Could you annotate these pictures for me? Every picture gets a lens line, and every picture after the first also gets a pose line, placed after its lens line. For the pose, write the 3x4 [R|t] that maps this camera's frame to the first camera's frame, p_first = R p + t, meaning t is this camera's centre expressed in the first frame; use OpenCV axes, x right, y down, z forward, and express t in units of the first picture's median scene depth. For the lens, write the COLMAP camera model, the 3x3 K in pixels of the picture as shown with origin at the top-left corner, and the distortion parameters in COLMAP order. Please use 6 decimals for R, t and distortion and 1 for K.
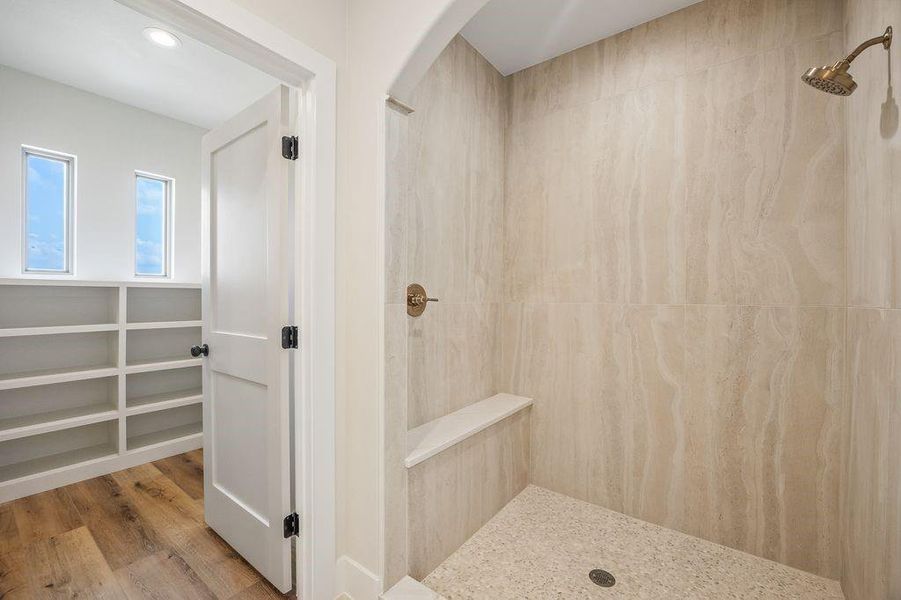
lens RADIAL K [[374.1, 0, 451.2], [0, 374.1, 300.0], [0, 0, 1]] dist [-0.009105, -0.000047]
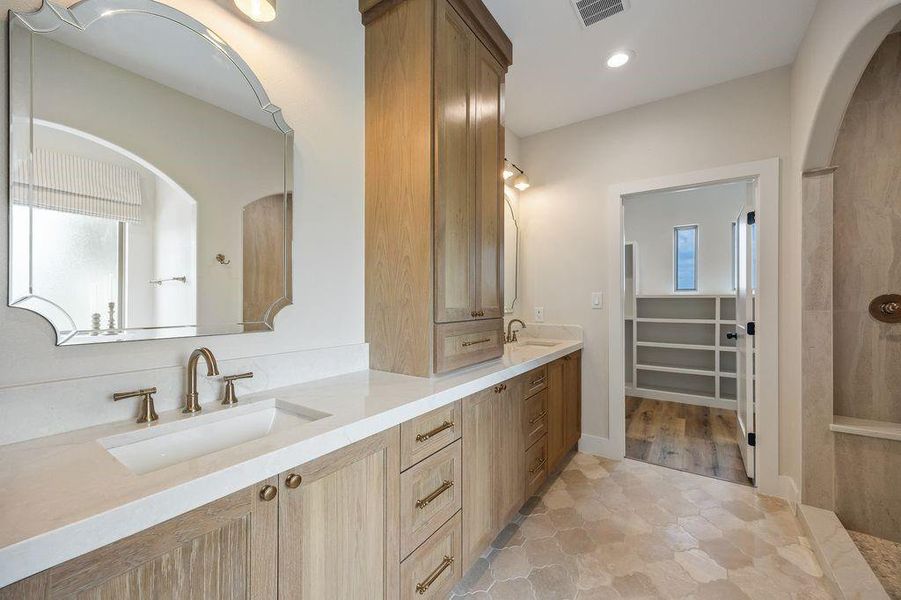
lens RADIAL K [[376.6, 0, 432.7], [0, 376.6, 291.1], [0, 0, 1]] dist [0.035405, 0.000036]
pose [[0.019030, -0.028830, -0.999403, 1.086110], [-0.008245, 0.999546, -0.028991, -0.007188], [0.999785, 0.008792, 0.018784, -0.411159]]
